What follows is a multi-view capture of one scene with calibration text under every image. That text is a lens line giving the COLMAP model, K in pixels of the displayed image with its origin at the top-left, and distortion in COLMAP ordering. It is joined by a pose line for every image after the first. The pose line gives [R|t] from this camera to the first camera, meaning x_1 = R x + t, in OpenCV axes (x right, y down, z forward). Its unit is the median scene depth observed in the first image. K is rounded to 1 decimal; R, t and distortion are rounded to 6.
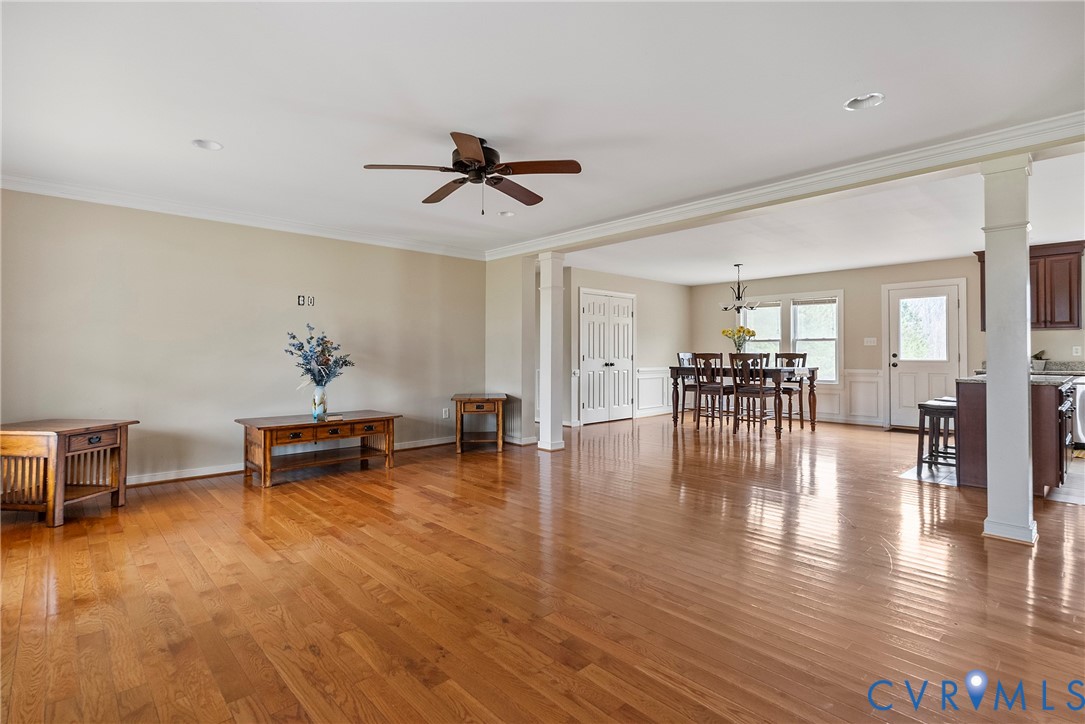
lens RADIAL K [[506.3, 0, 529.4], [0, 506.3, 349.7], [0, 0, 1]] dist [-0.019700, 0.002255]
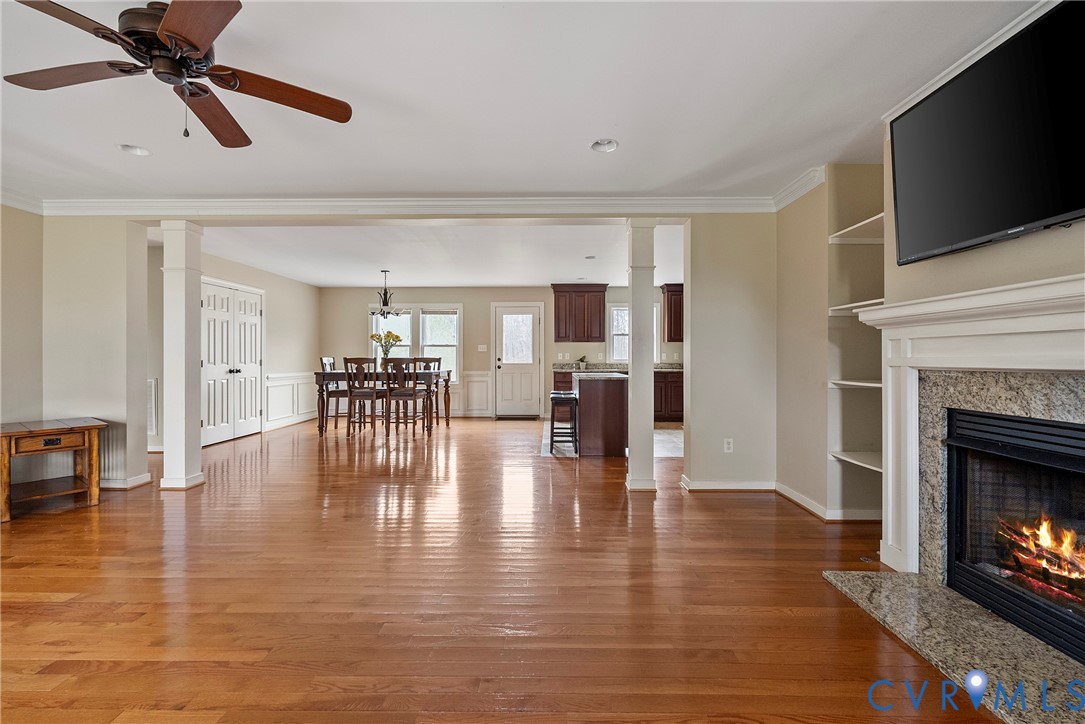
lens RADIAL K [[487.0, 0, 537.4], [0, 487.0, 358.3], [0, 0, 1]] dist [0.002297, -0.000981]
pose [[0.694355, -0.000583, 0.719633, -0.080890], [-0.005162, 0.999970, 0.005790, 0.000920], [-0.719614, -0.007735, 0.694331, 0.094664]]
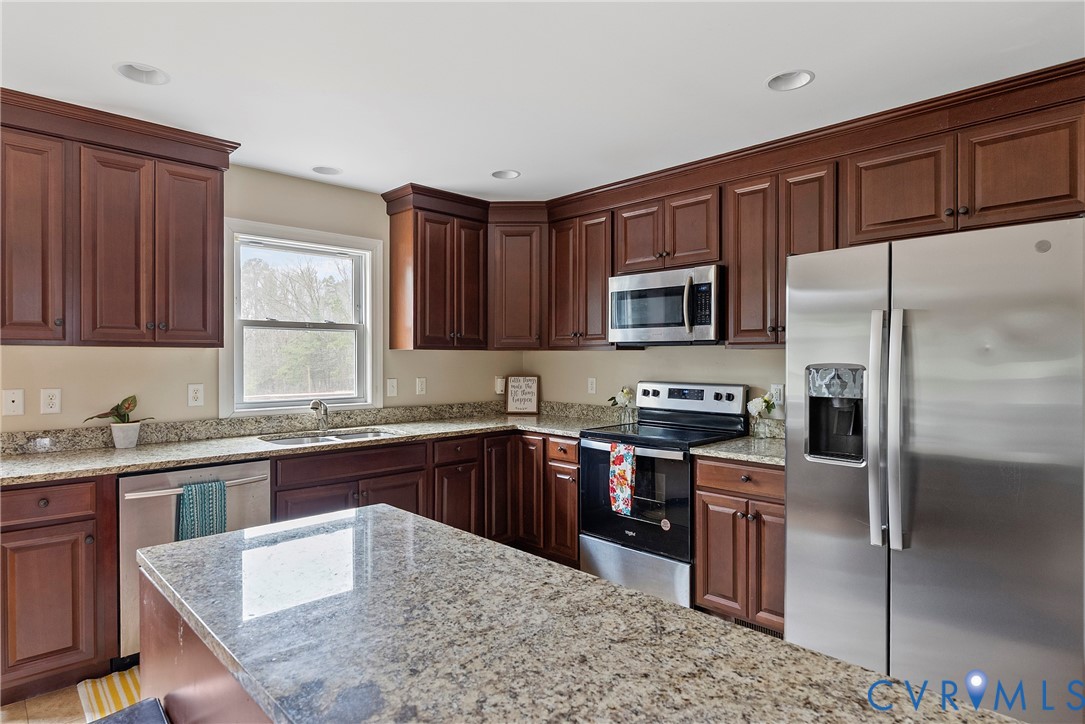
lens RADIAL K [[605.8, 0, 547.4], [0, 605.8, 363.6], [0, 0, 1]] dist [0.009074, 0.001188]
pose [[-0.023898, -0.011821, 0.999645, 0.476753], [-0.010677, 0.999876, 0.011568, -0.030075], [-0.999657, -0.010397, -0.024022, 0.600861]]
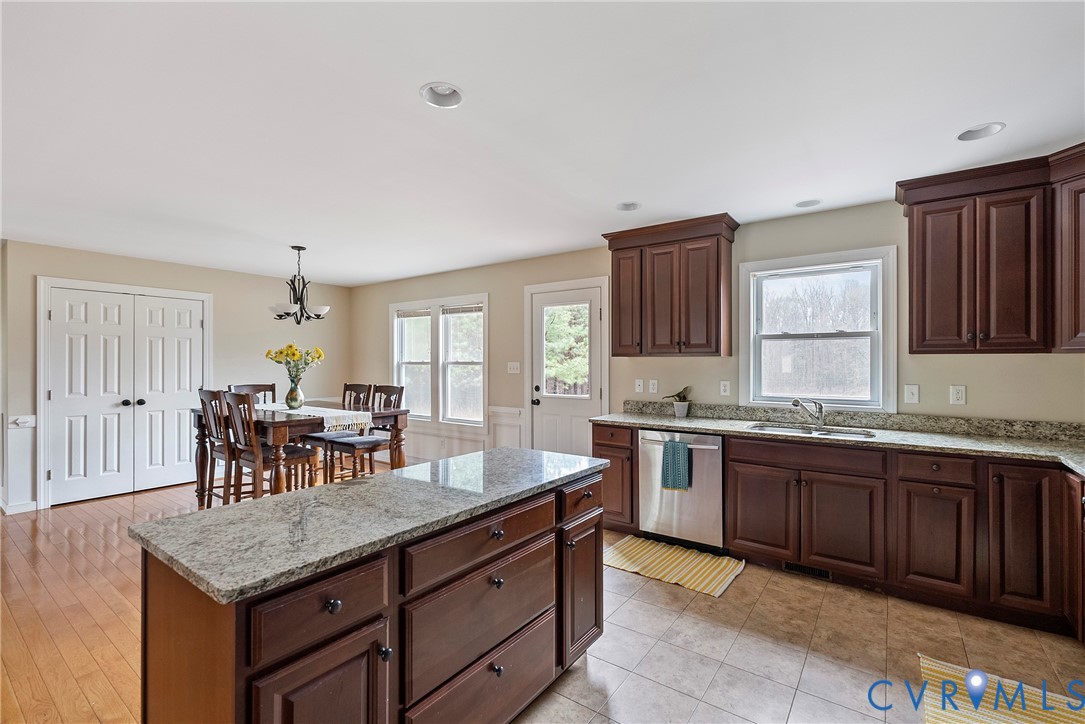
lens RADIAL K [[487.0, 0, 547.1], [0, 487.0, 363.6], [0, 0, 1]] dist [0.002297, -0.000981]
pose [[0.982393, -0.001249, 0.186822, 0.646331], [-0.000770, 0.999942, 0.010739, -0.031485], [-0.186824, -0.010694, 0.982335, 0.355287]]
